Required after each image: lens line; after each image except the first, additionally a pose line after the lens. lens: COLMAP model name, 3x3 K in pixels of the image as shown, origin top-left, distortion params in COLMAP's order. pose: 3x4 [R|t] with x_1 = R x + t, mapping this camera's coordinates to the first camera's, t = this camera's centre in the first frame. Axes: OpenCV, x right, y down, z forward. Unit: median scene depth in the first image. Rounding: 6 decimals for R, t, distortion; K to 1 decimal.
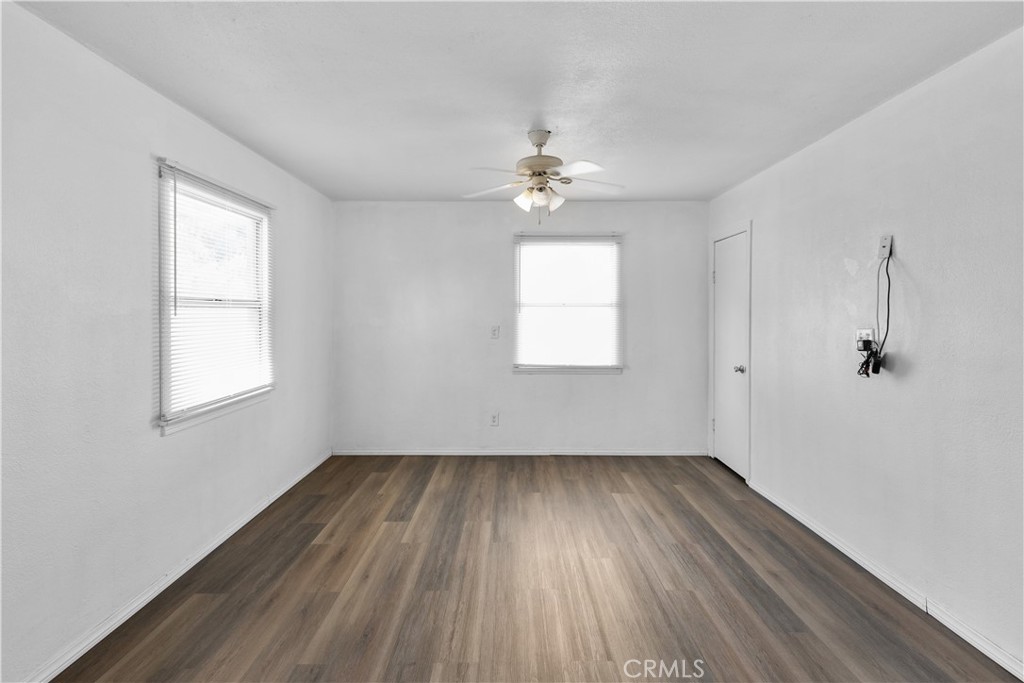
lens RADIAL K [[457.7, 0, 509.7], [0, 457.7, 322.2], [0, 0, 1]] dist [0.006840, 0.000002]
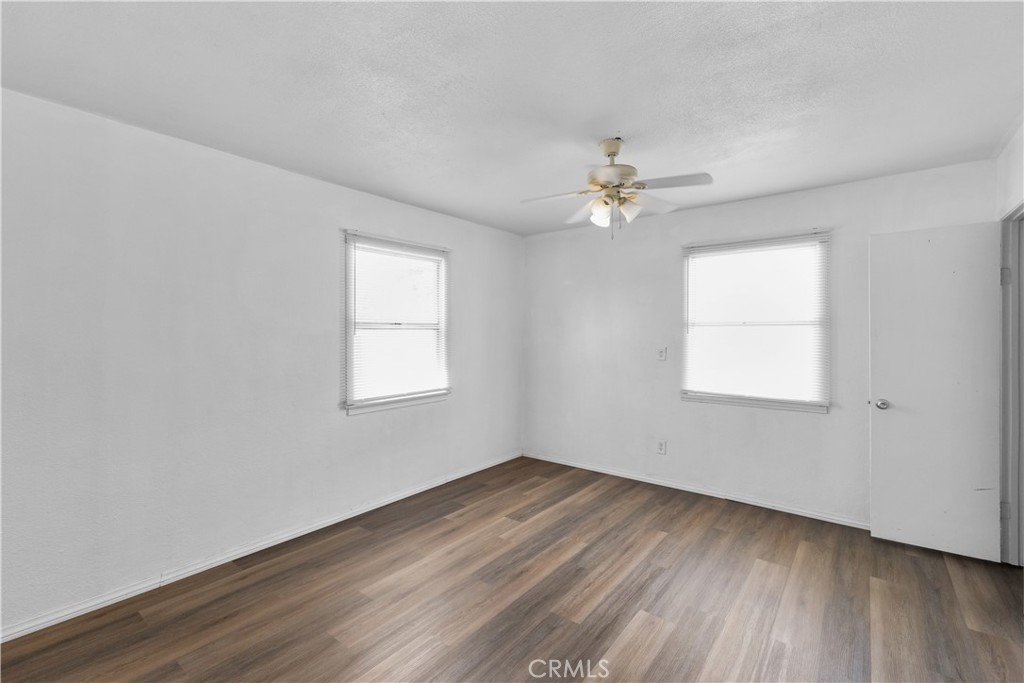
lens RADIAL K [[446.5, 0, 515.3], [0, 446.5, 341.3], [0, 0, 1]] dist [0.005210, -0.000379]
pose [[0.789757, 0.012035, -0.613302, 0.372585], [-0.013337, 0.999908, 0.002448, -0.002571], [0.613275, 0.006246, 0.789845, 0.123221]]
